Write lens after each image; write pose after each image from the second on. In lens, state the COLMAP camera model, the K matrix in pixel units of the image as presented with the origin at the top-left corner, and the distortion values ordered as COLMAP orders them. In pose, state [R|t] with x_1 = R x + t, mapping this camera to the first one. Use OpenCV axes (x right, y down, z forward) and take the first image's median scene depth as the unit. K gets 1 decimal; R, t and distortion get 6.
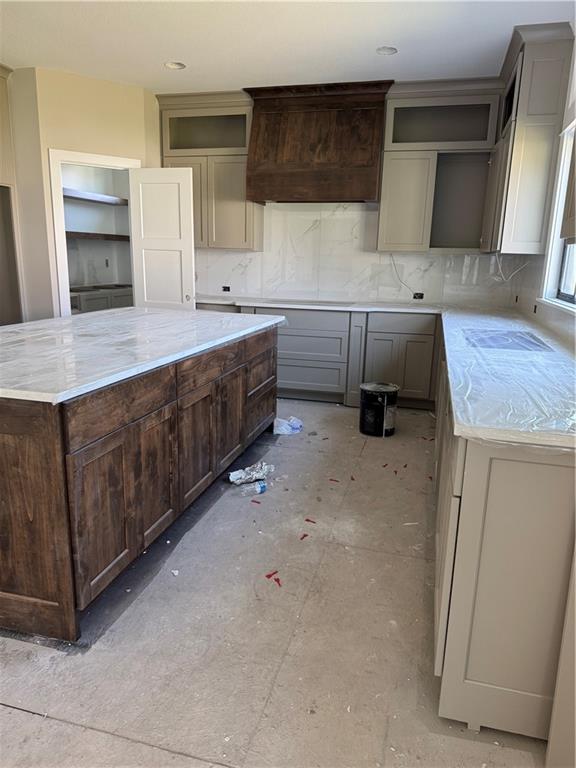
lens RADIAL K [[545.3, 0, 289.3], [0, 545.3, 392.7], [0, 0, 1]] dist [-0.007174, -0.002506]
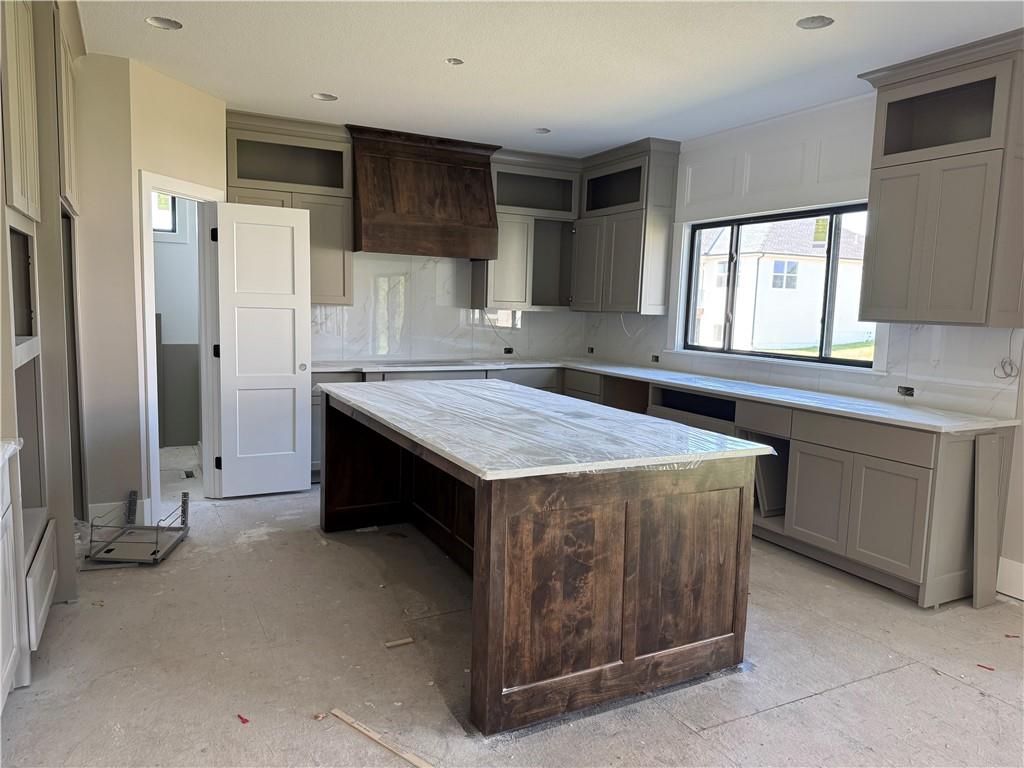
lens RADIAL K [[705.6, 0, 518.7], [0, 705.6, 383.5], [0, 0, 1]] dist [0.143234, -0.235714]
pose [[0.741595, -0.080744, 0.665971, -0.687864], [0.152146, 0.987106, -0.049743, -0.054126], [-0.653367, 0.138214, 0.744318, 0.026582]]
